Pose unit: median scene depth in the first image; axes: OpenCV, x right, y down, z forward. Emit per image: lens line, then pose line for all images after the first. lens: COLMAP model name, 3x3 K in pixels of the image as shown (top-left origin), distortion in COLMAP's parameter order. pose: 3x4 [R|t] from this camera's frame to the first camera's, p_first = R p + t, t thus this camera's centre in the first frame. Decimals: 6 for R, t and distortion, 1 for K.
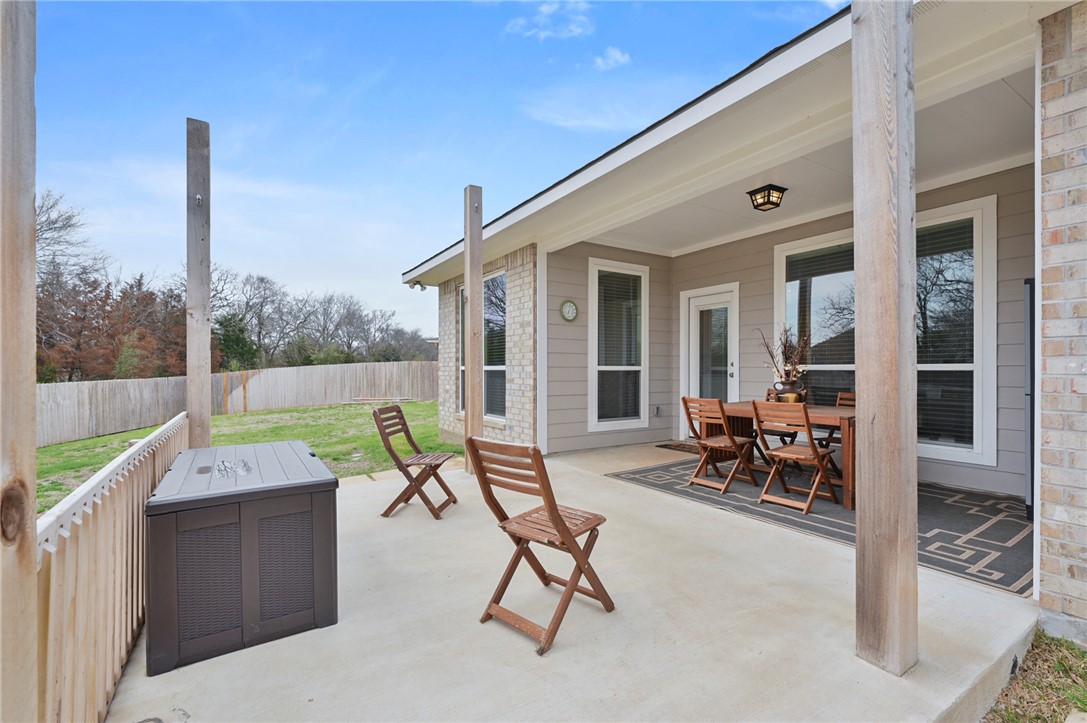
lens RADIAL K [[475.2, 0, 543.5], [0, 475.2, 361.5], [0, 0, 1]] dist [0.000050, -0.000006]
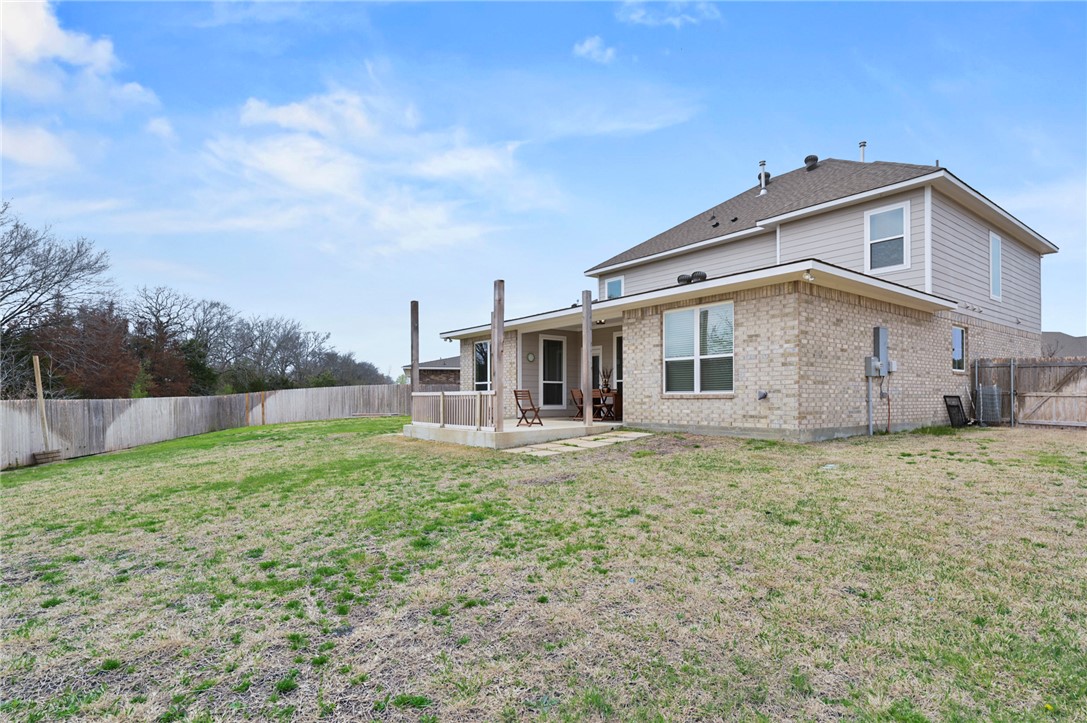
lens RADIAL K [[575.1, 0, 542.2], [0, 575.1, 393.3], [0, 0, 1]] dist [-0.001170, -0.000491]
pose [[0.995769, -0.000381, 0.091889, -0.106630], [0.000023, 0.999992, 0.003893, 0.042797], [-0.091890, -0.003875, 0.995762, -1.297306]]
